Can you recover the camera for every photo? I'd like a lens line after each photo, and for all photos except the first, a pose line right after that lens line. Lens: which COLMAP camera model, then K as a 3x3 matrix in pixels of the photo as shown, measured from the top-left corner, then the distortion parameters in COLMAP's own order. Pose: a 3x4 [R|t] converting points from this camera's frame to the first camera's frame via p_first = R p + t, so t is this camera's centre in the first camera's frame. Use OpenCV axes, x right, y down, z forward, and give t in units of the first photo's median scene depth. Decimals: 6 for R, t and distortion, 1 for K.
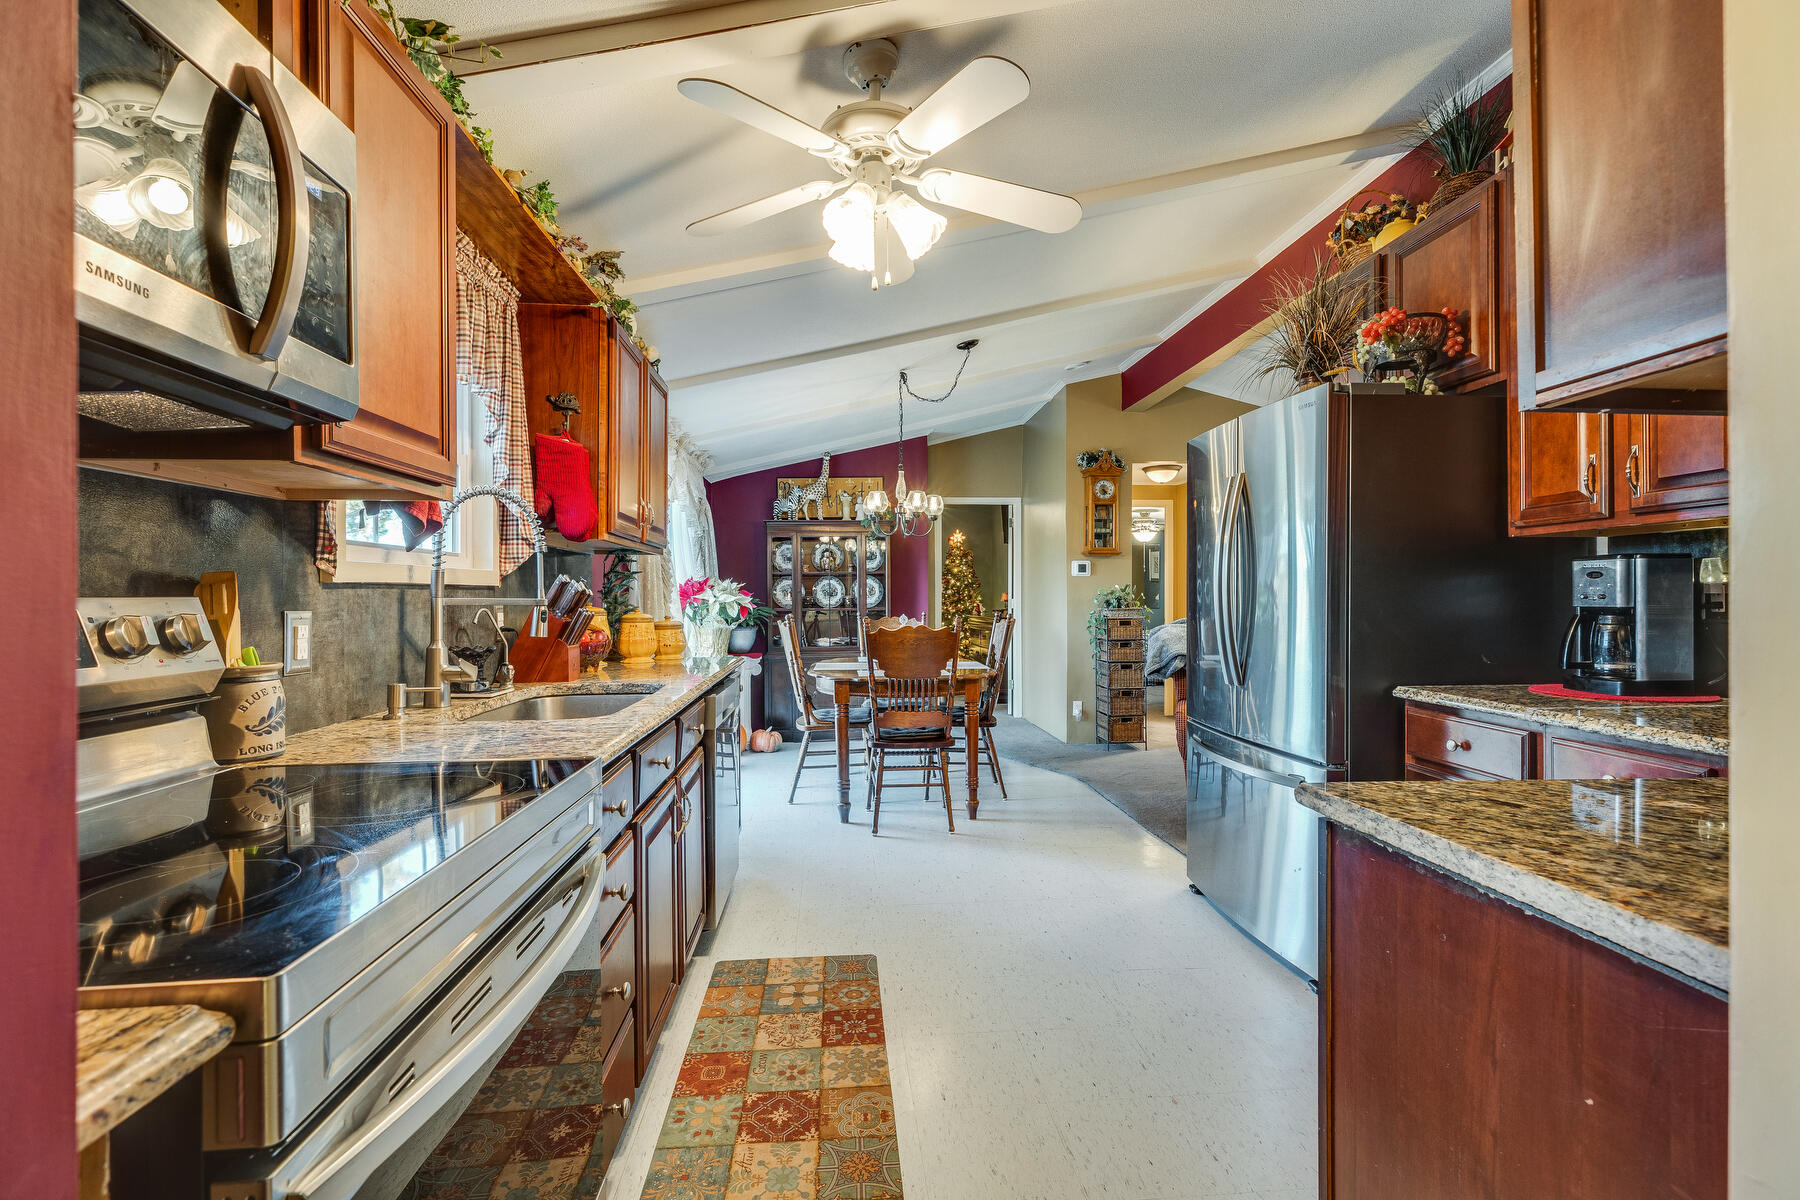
lens RADIAL K [[808.5, 0, 905.4], [0, 808.5, 608.2], [0, 0, 1]] dist [0.002510, 0.000411]
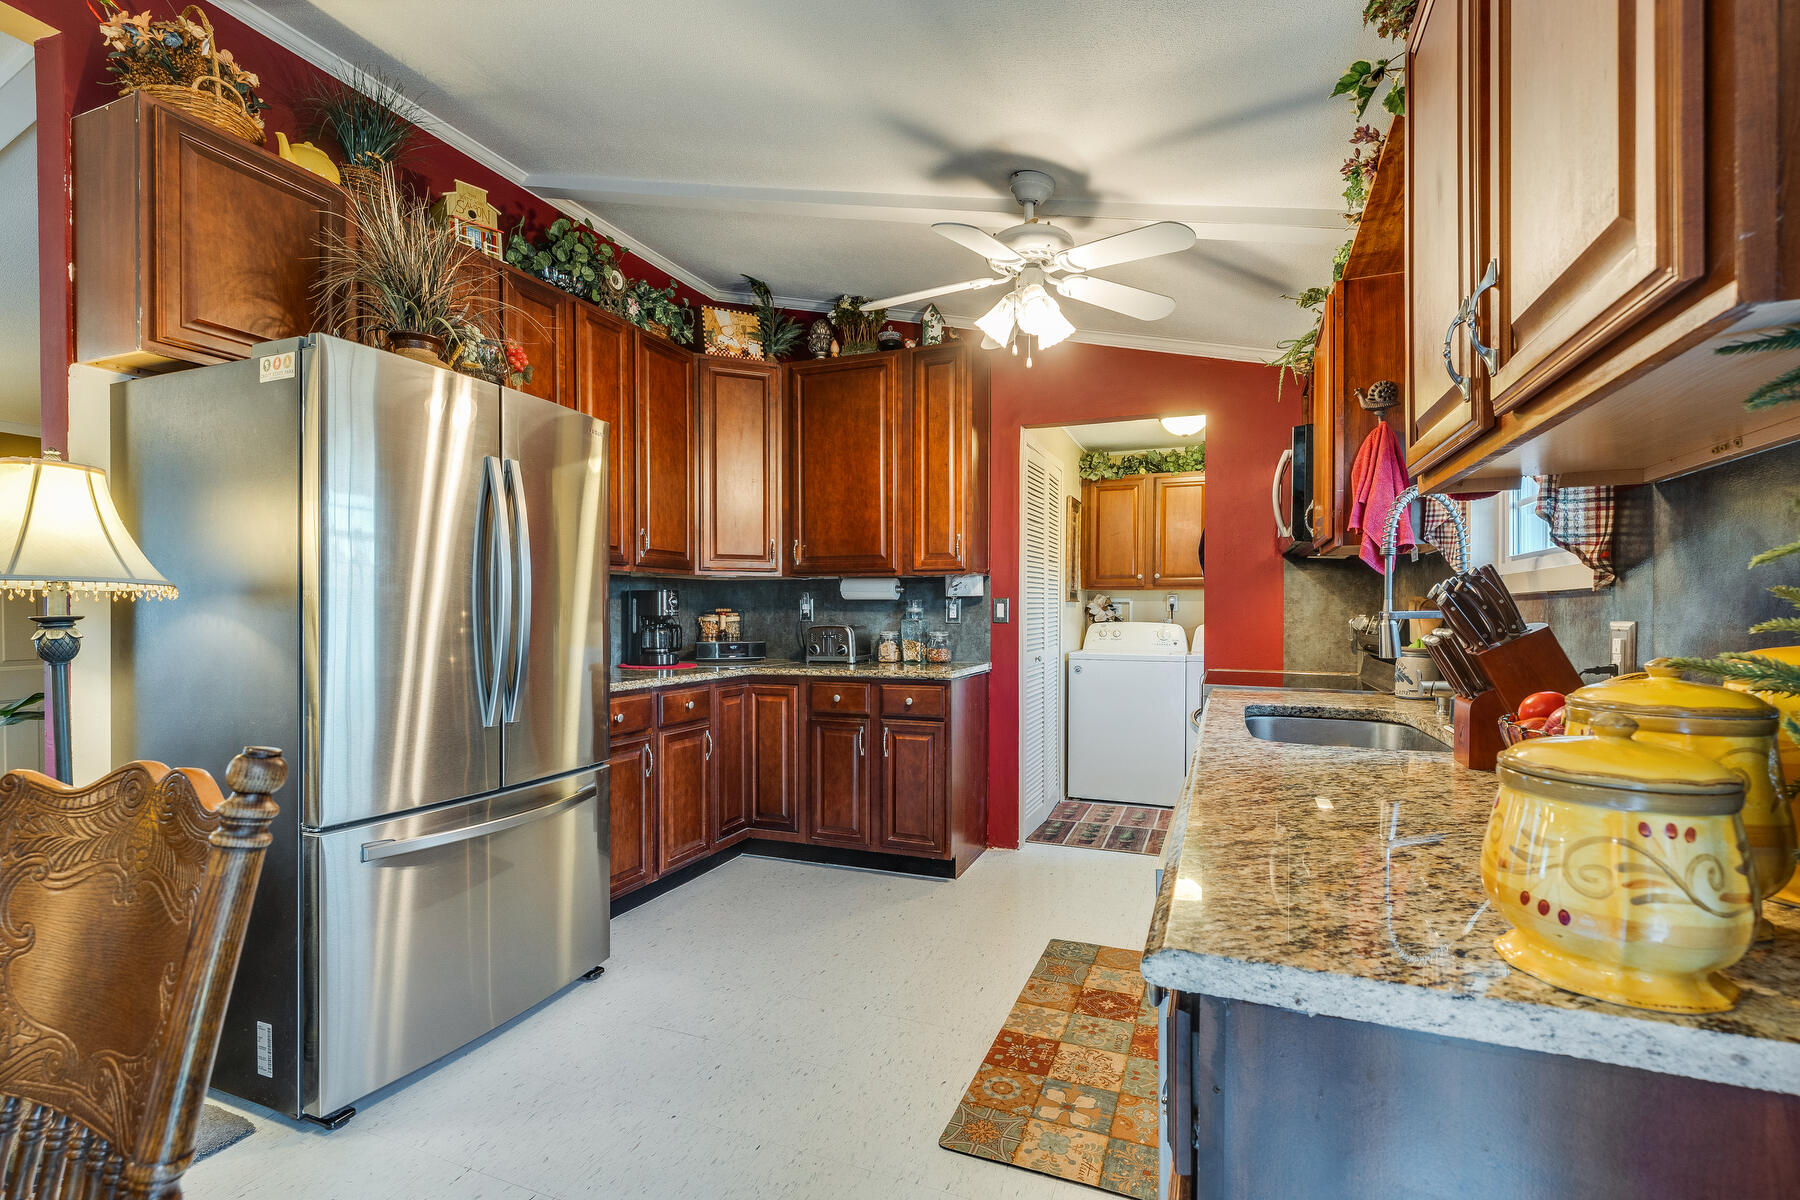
lens RADIAL K [[808.5, 0, 905.4], [0, 808.5, 608.2], [0, 0, 1]] dist [0.002510, 0.000411]
pose [[-0.892371, 0.003367, 0.451291, -0.391672], [0.006515, 0.999964, 0.005422, -0.021965], [-0.451256, 0.007779, -0.892360, 1.987664]]
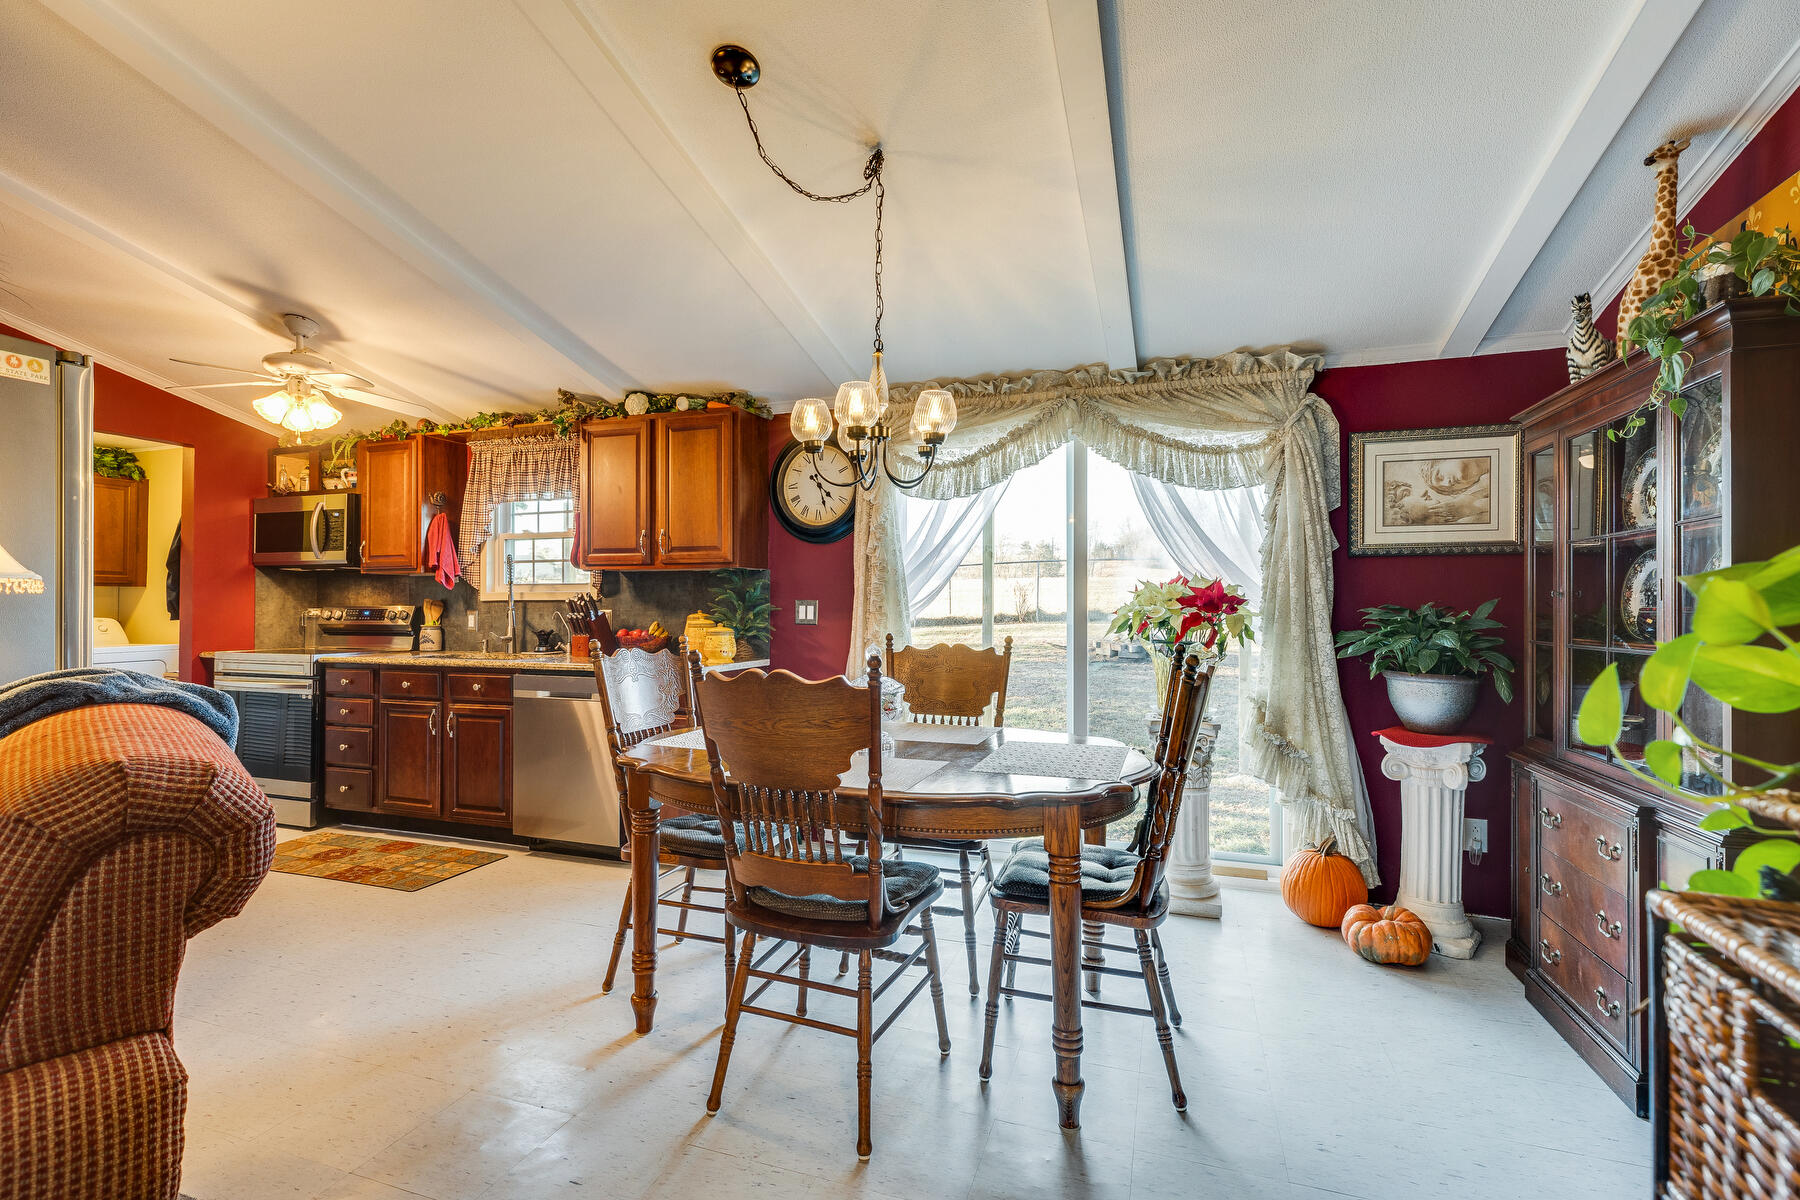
lens RADIAL K [[808.5, 0, 905.4], [0, 808.5, 608.2], [0, 0, 1]] dist [0.002510, 0.000411]
pose [[-0.406433, 0.007435, -0.913651, 0.993184], [-0.011416, 0.999848, 0.013215, -0.047635], [0.913609, 0.015802, -0.406286, 2.740346]]
